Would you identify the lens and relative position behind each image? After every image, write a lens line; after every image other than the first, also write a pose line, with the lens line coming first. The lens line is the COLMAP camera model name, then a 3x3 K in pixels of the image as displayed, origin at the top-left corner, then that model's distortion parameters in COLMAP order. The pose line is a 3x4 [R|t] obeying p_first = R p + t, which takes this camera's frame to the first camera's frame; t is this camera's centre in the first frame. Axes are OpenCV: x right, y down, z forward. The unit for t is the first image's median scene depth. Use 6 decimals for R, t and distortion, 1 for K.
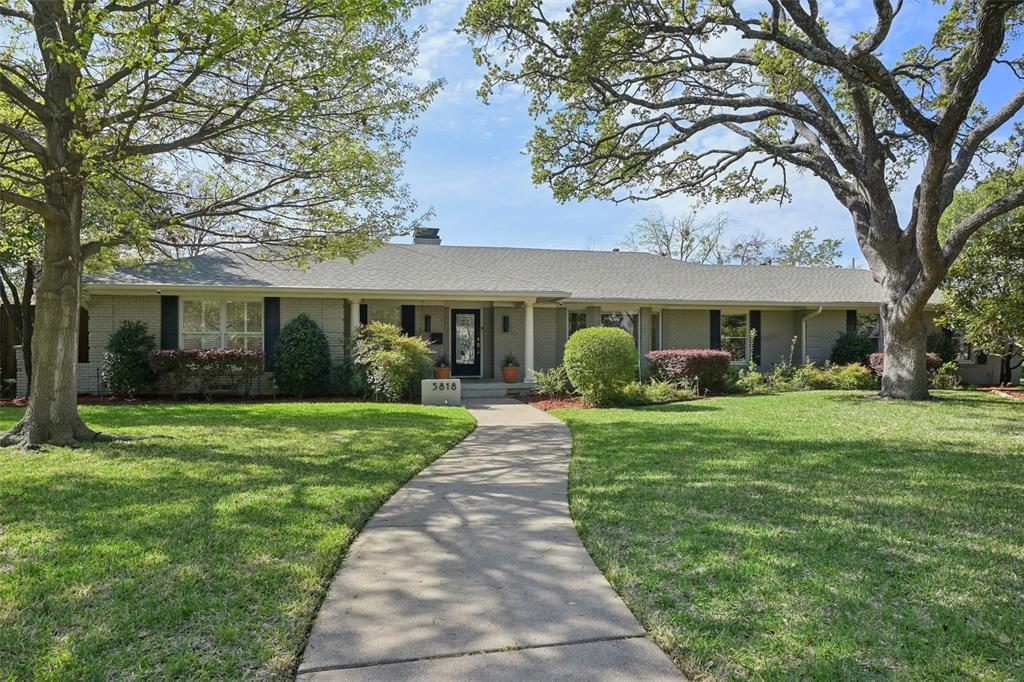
lens RADIAL K [[593.1, 0, 512.0], [0, 593.1, 341.0], [0, 0, 1]] dist [-0.000088, 0.000035]
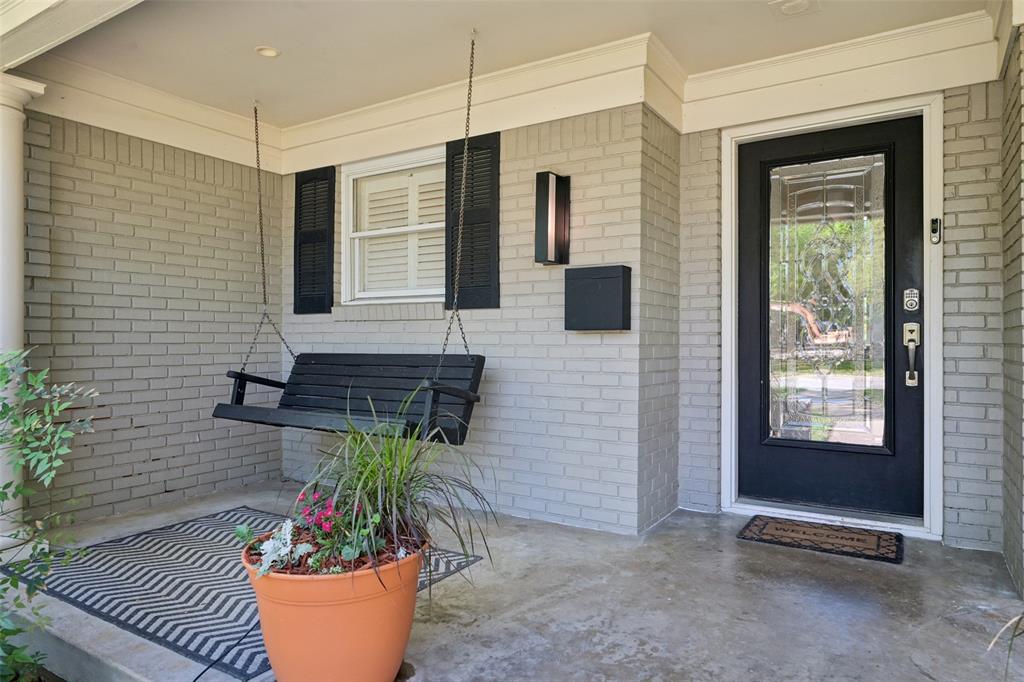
lens RADIAL K [[636.4, 0, 512.0], [0, 636.4, 341.0], [0, 0, 1]] dist [-0.003431, -0.000807]
pose [[0.725421, 0.001730, -0.688304, -0.018728], [0.008163, 0.999905, 0.011117, 0.006813], [0.688257, -0.013683, 0.725338, 0.954728]]
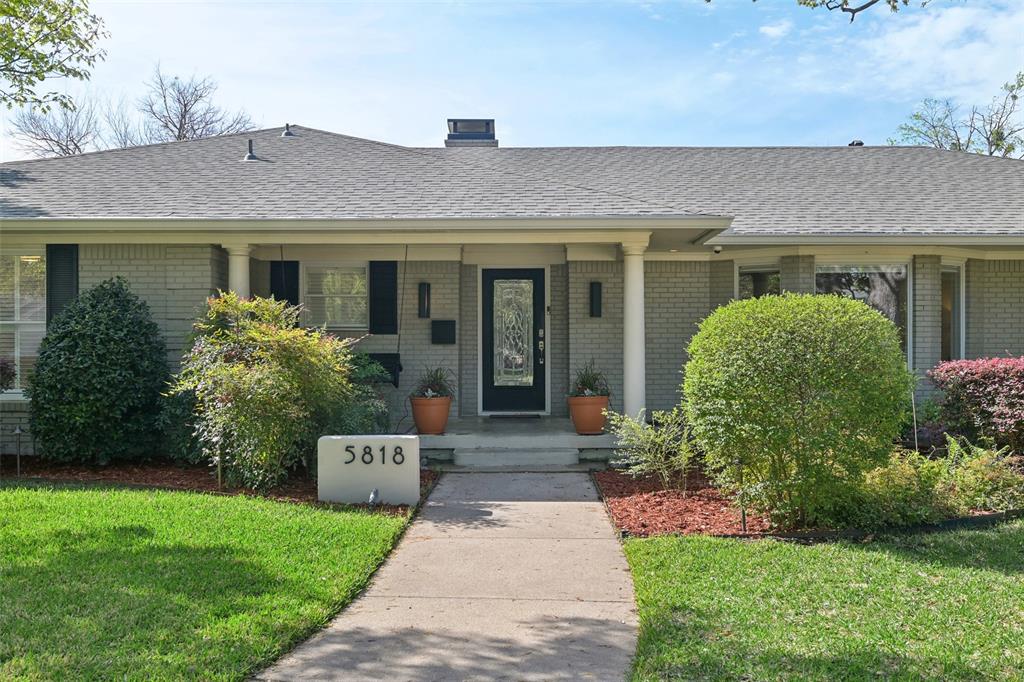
lens RADIAL K [[888.9, 0, 512.0], [0, 888.9, 341.0], [0, 0, 1]] dist [-0.000976, -0.010134]
pose [[0.978962, -0.003519, -0.204013, 0.076066], [0.004533, 0.999980, 0.004503, 0.000030], [0.203993, -0.005333, 0.978958, 0.371865]]
